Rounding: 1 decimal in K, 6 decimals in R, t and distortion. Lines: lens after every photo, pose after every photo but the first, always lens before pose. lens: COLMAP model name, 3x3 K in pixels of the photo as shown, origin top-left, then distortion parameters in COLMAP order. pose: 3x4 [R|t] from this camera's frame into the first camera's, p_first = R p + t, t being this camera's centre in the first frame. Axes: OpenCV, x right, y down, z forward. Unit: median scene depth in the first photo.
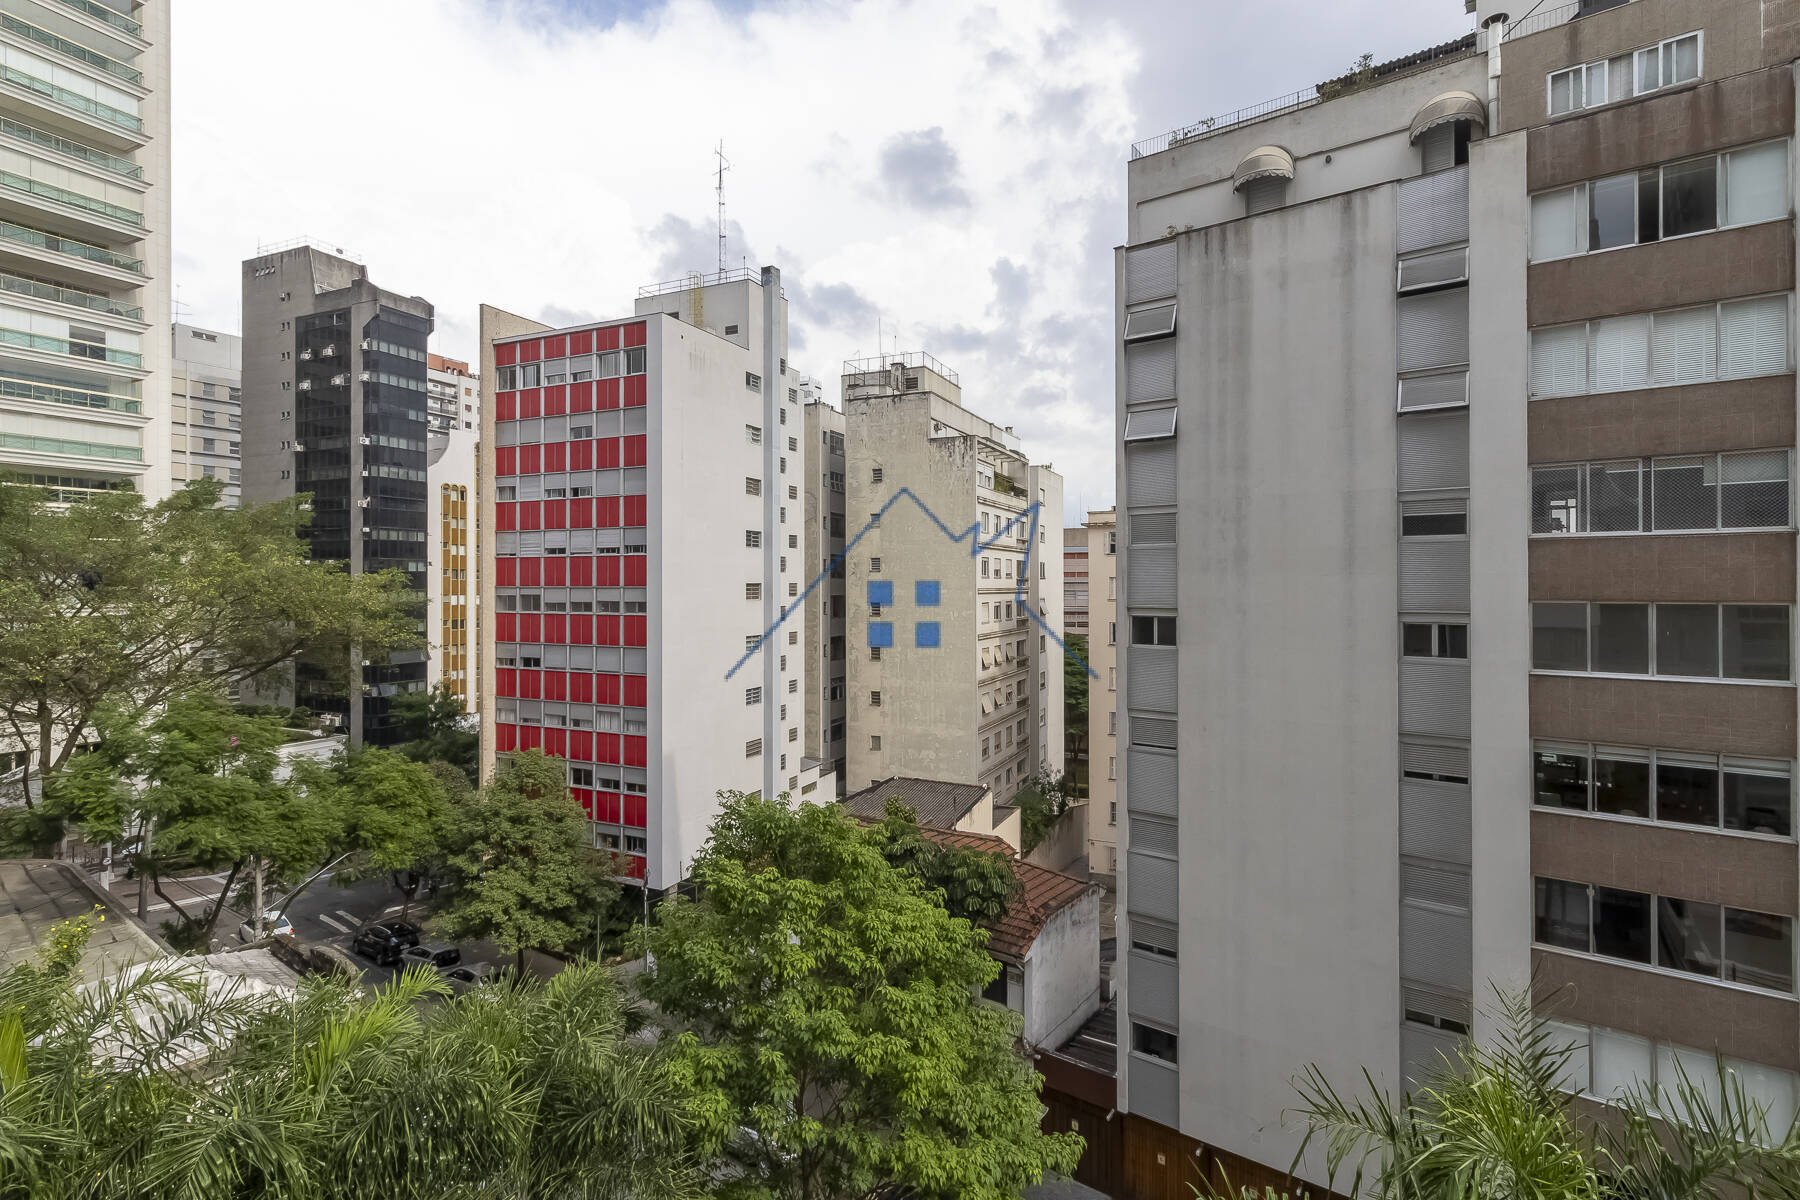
lens RADIAL K [[897.5, 0, 897.1], [0, 897.5, 582.1], [0, 0, 1]] dist [0.003428, 0.000189]
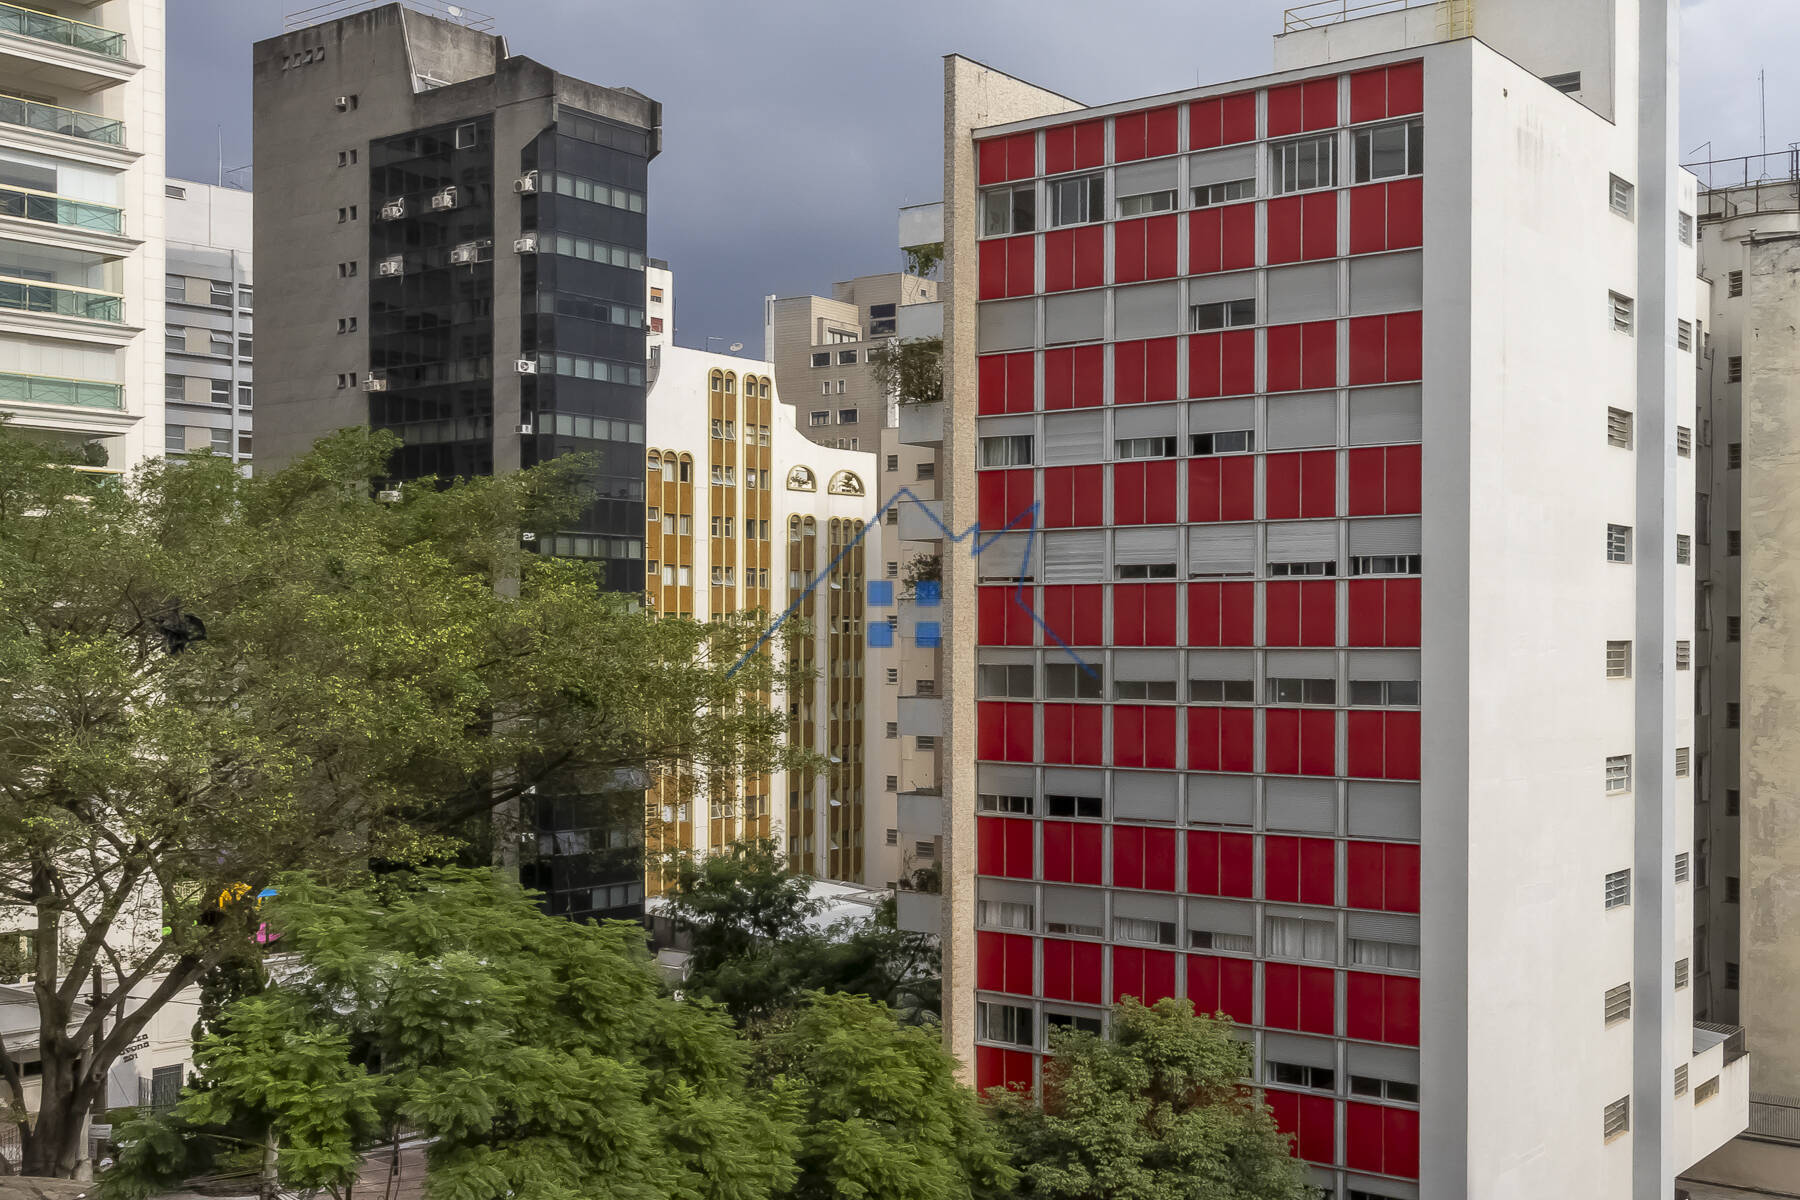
lens RADIAL K [[1574.4, 0, 1017.5], [0, 1574.4, 647.8], [0, 0, 1]] dist [0.010861, -0.008826]
pose [[0.996656, 0.002023, -0.081683, -0.364897], [-0.001466, 0.999975, 0.006882, -0.000143], [0.081695, -0.006739, 0.996635, 0.167971]]
